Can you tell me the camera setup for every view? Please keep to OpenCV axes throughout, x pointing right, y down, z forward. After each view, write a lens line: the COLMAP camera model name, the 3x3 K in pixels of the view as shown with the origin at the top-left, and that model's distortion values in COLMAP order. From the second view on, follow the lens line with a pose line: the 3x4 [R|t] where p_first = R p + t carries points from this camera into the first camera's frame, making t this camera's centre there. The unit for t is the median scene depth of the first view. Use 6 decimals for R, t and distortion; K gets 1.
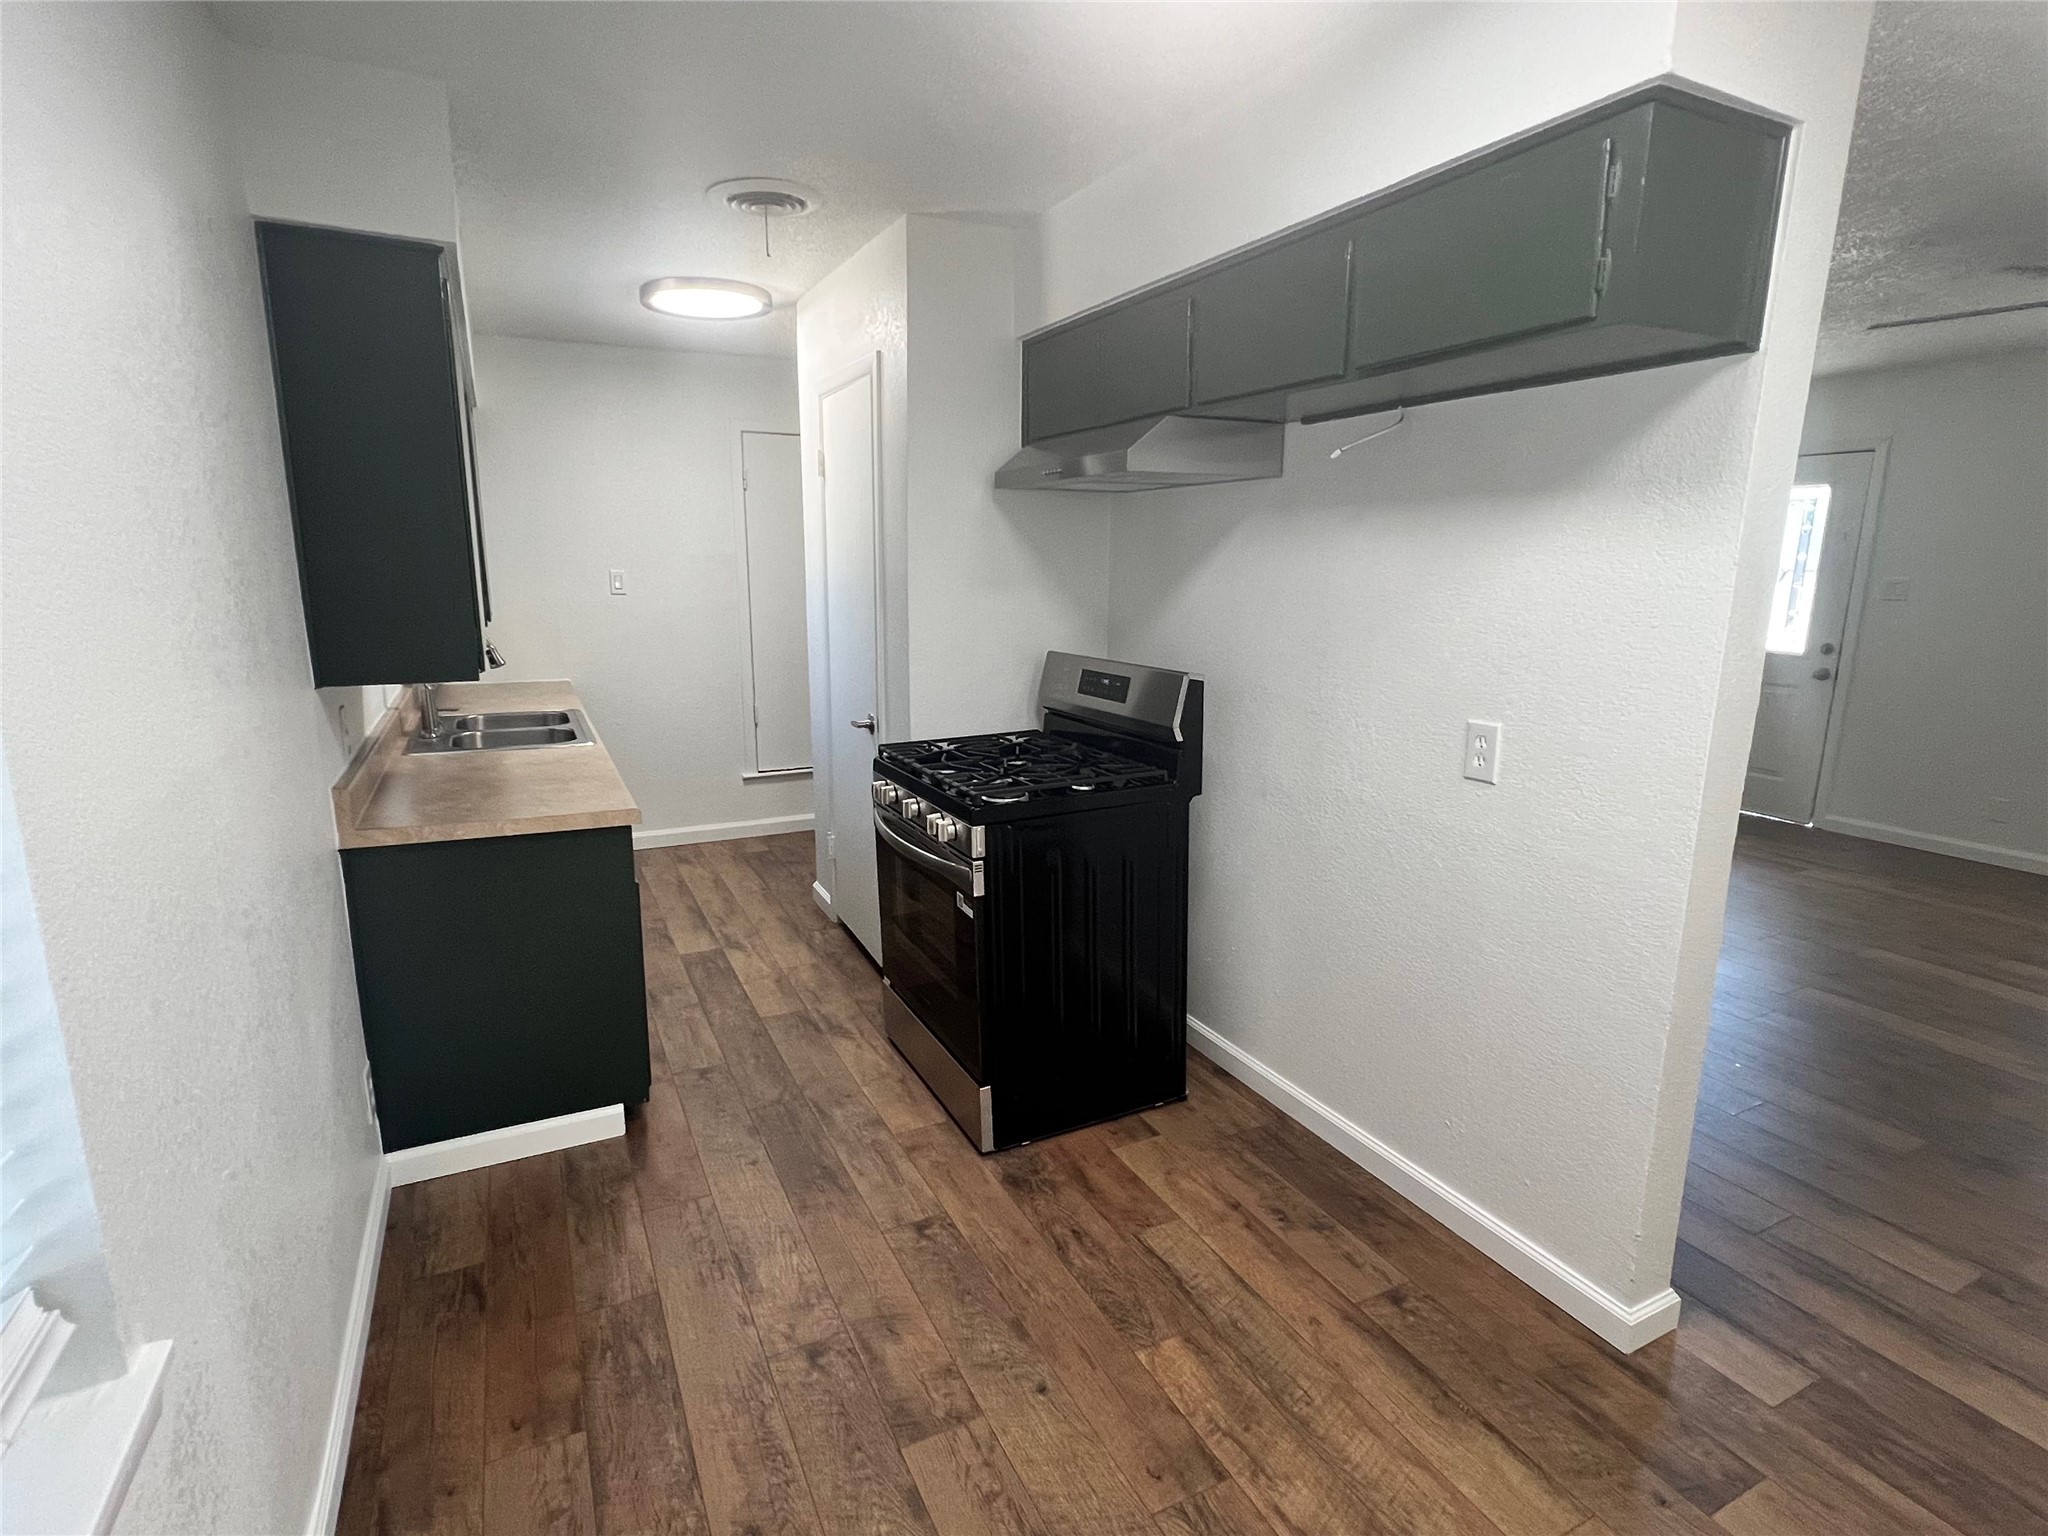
lens RADIAL K [[1021.4, 0, 1022.9], [0, 1021.4, 766.6], [0, 0, 1]] dist [-0.002618, -0.000181]
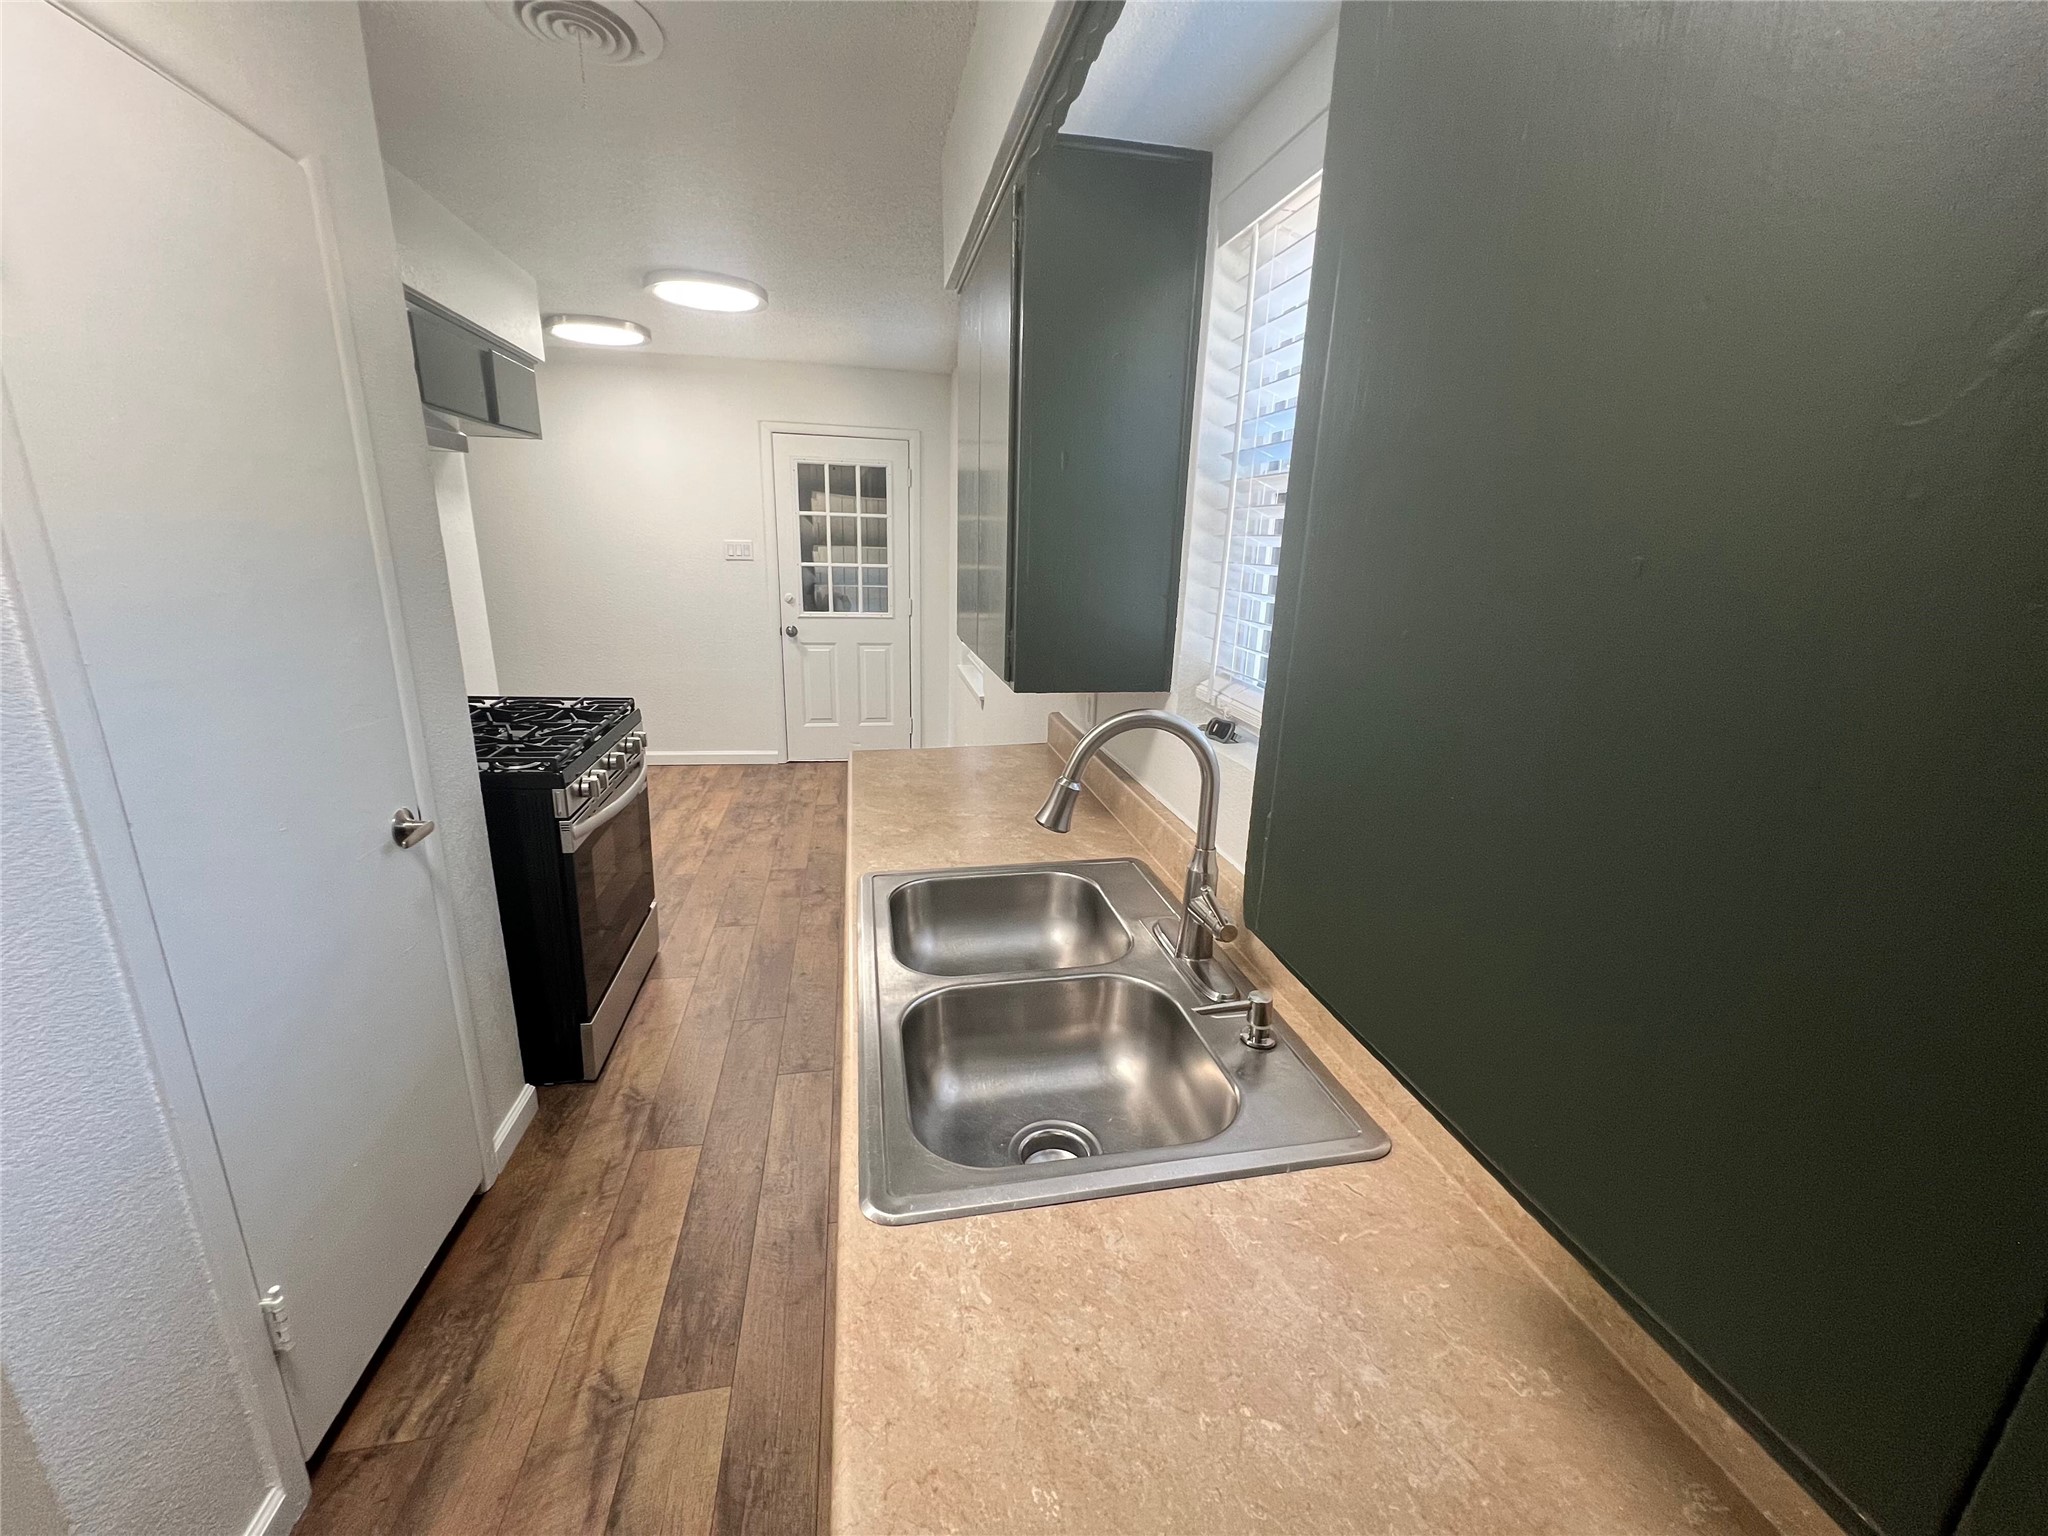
lens RADIAL K [[820.1, 0, 1024.8], [0, 820.1, 768.8], [0, 0, 1]] dist [-0.000747, 0.000131]
pose [[-0.963658, -0.102895, 0.246526, -0.569025], [0.021758, 0.889544, 0.456330, -0.258795], [-0.266250, 0.445110, -0.854978, 1.242863]]
